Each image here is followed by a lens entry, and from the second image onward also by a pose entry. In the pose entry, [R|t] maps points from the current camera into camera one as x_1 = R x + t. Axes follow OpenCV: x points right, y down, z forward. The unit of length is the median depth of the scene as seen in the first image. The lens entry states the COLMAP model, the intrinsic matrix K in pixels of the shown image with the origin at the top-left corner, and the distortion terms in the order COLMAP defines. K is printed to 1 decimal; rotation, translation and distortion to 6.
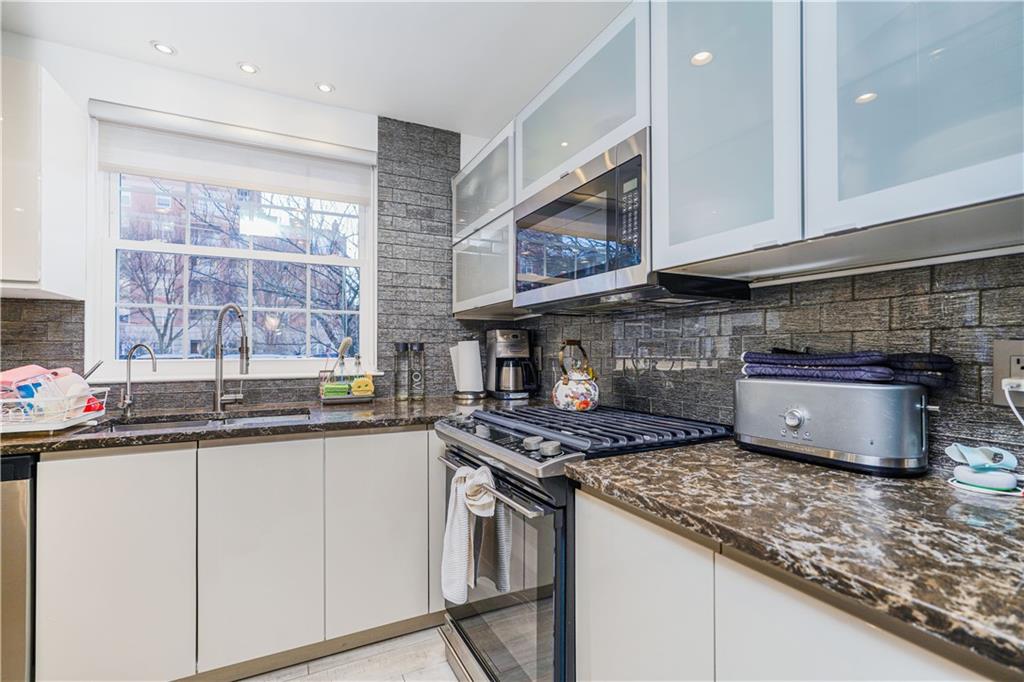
lens RADIAL K [[455.9, 0, 513.0], [0, 455.9, 348.0], [0, 0, 1]] dist [-0.005113, -0.000108]
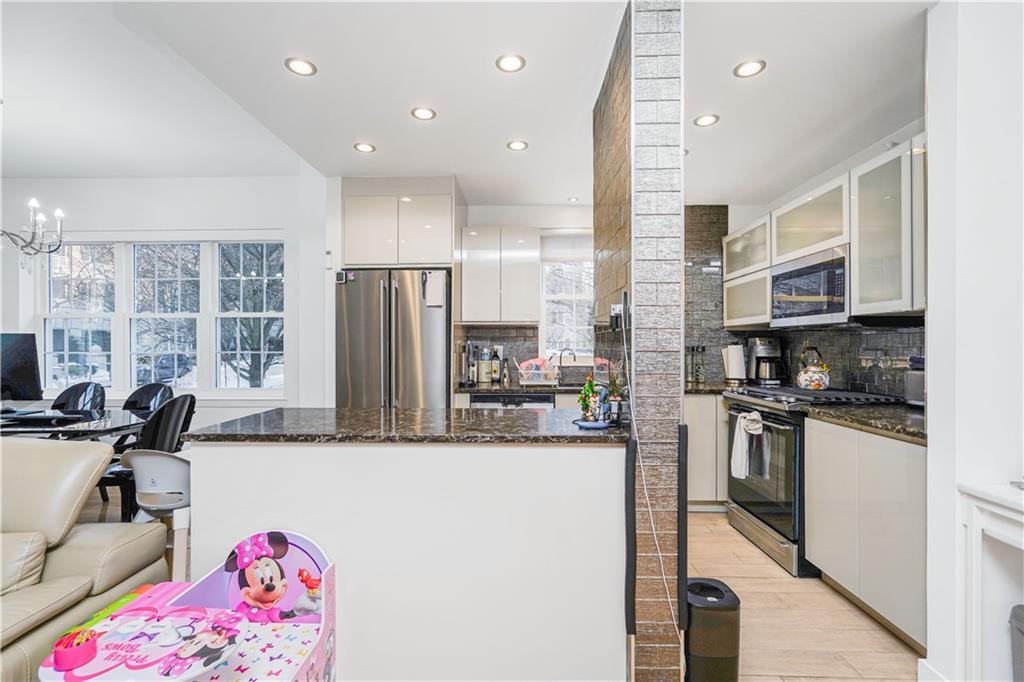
lens RADIAL K [[472.3, 0, 512.0], [0, 472.3, 341.0], [0, 0, 1]] dist [-0.024338, -0.000359]
pose [[0.885053, 0.001559, -0.465487, -0.037521], [-0.003158, 0.999991, -0.002654, -0.030036], [0.465479, 0.003819, 0.885051, -0.966917]]
